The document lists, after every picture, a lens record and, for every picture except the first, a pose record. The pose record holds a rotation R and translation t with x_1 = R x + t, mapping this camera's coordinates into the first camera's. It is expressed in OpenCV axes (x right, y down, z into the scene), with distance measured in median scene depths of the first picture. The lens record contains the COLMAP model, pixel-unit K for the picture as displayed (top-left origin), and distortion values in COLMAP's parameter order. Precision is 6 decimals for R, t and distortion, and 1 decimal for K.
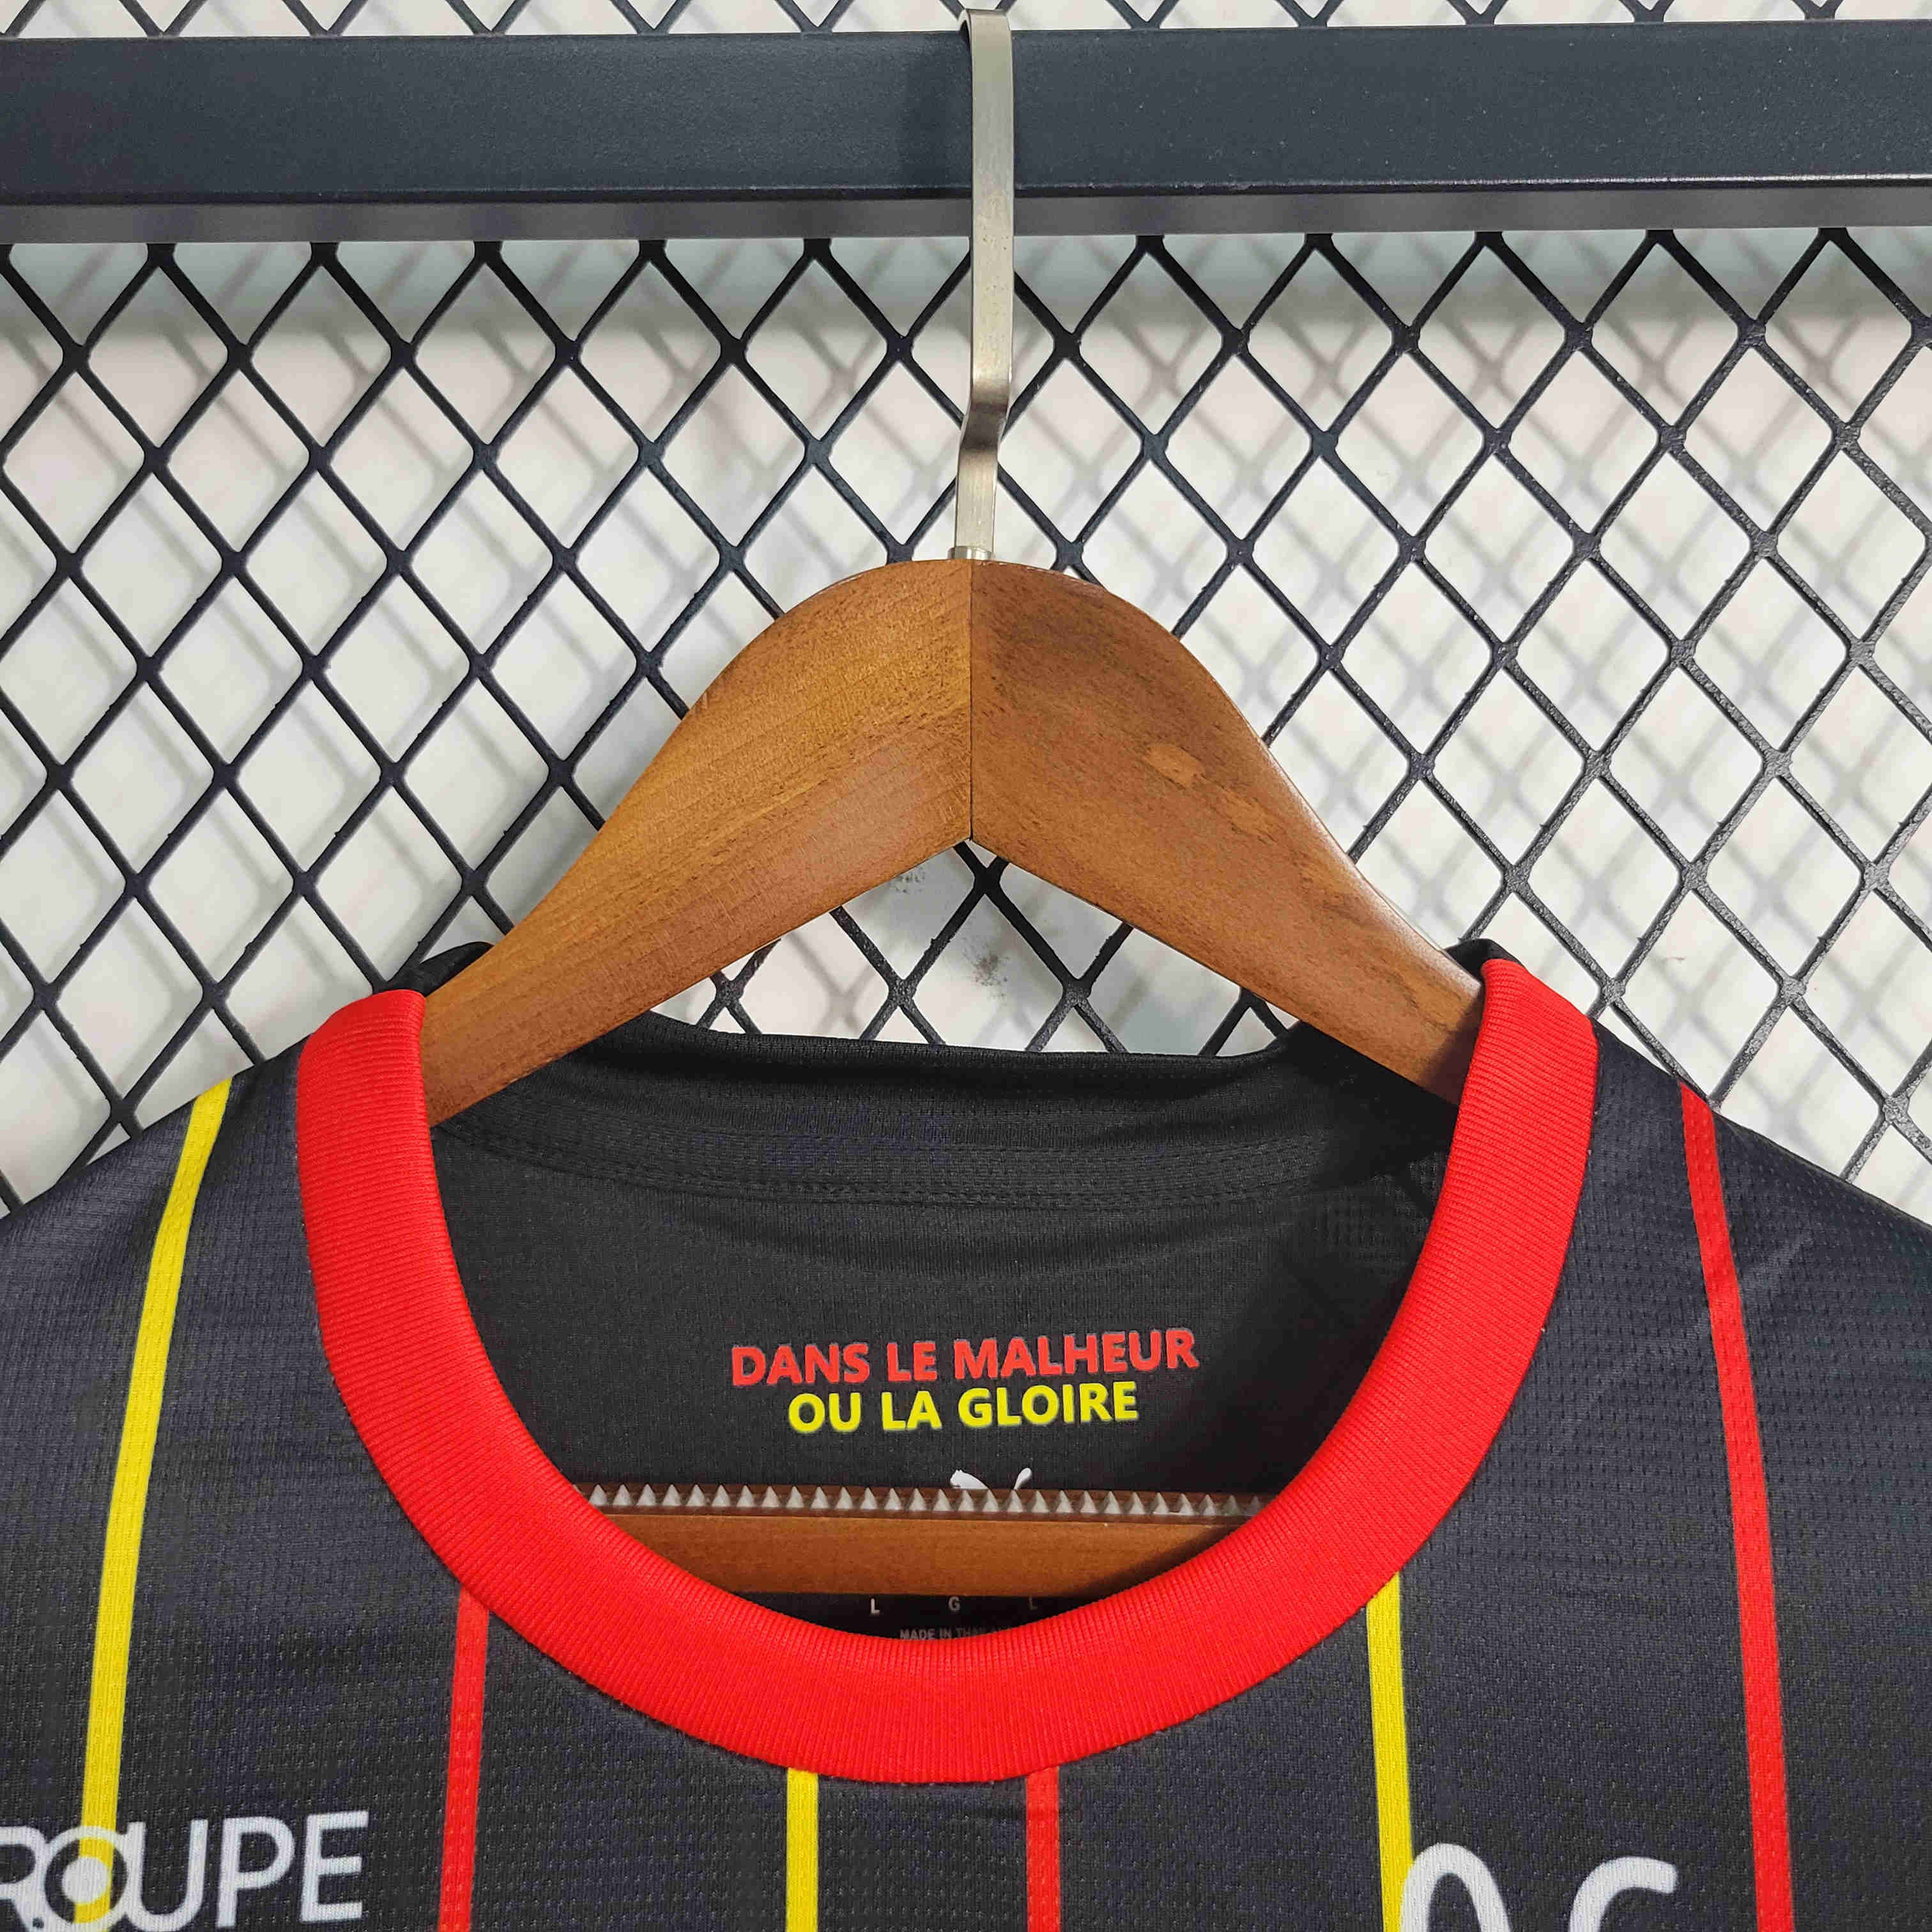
lens RADIAL K [[2015.8, 0, 970.4], [0, 2015.8, 960.3], [0, 0, 1]] dist [0.011030, 0.000000]
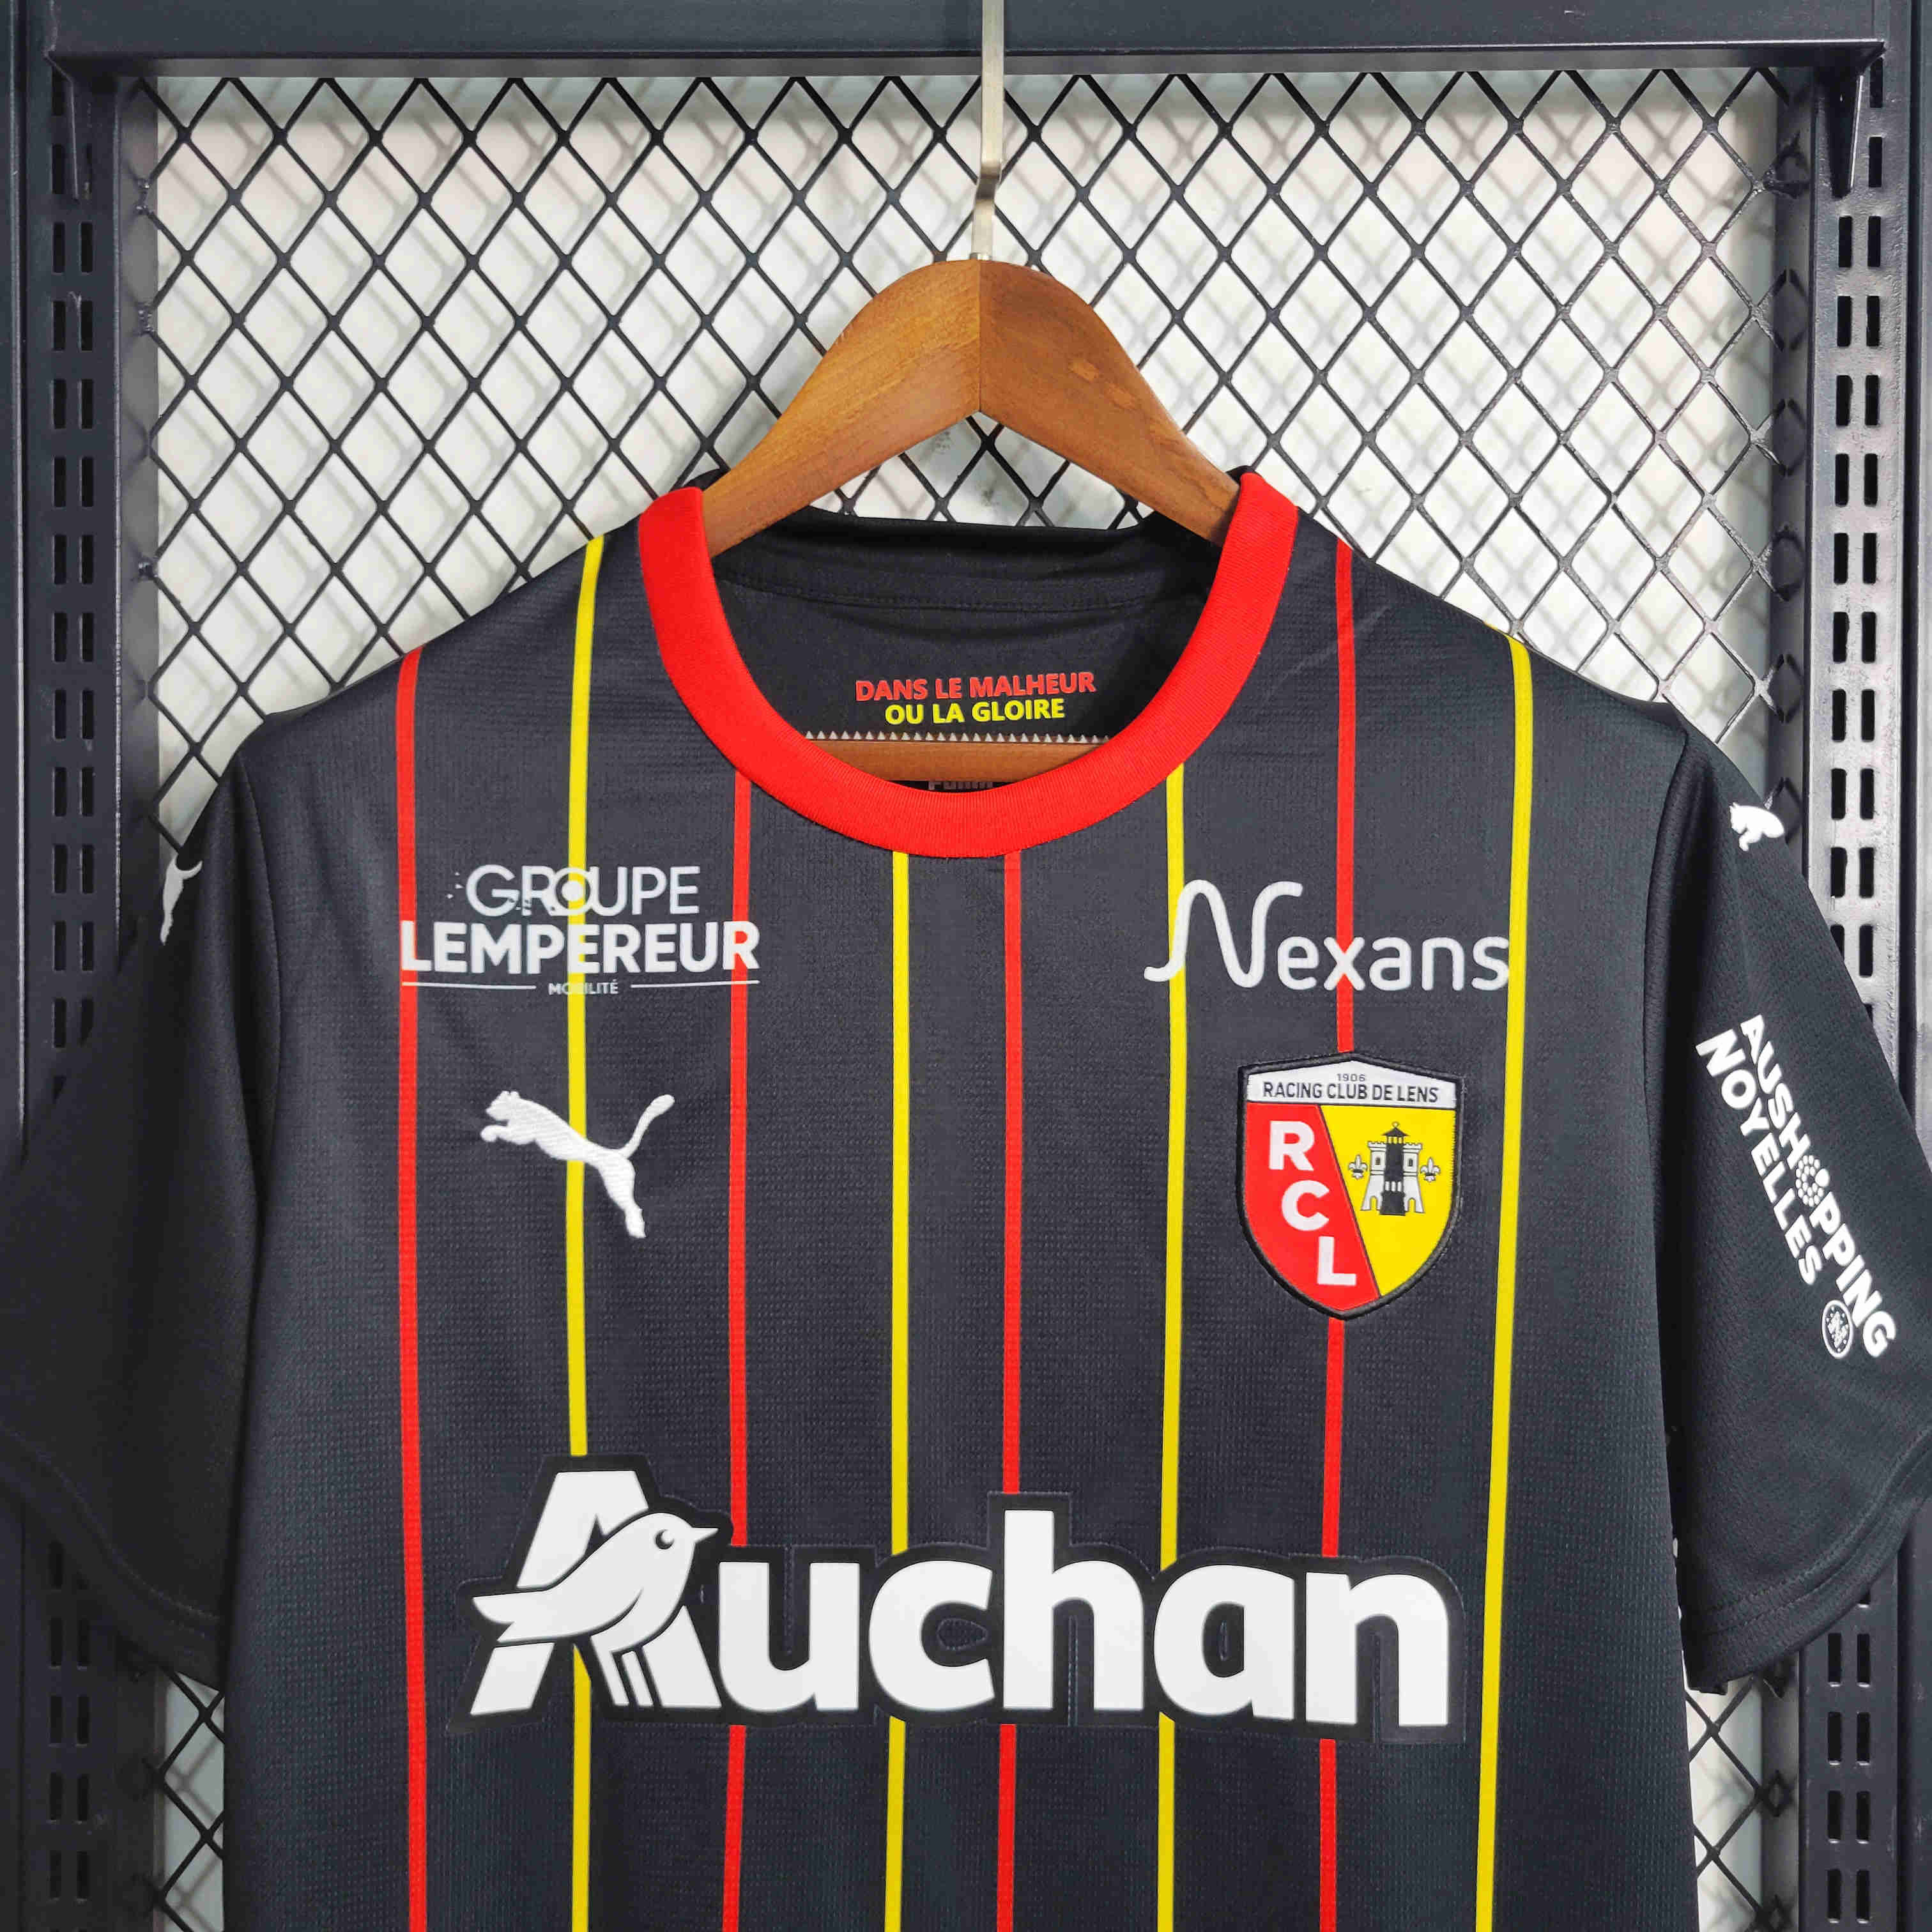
lens RADIAL K [[2015.8, 0, 967.6], [0, 2015.8, 977.8], [0, 0, 1]] dist [0.011030, 0.000000]
pose [[0.999997, 0.002307, -0.000505, -0.008696], [-0.002210, 0.989526, 0.144341, 0.186162], [0.000833, -0.144339, 0.989528, -0.930079]]
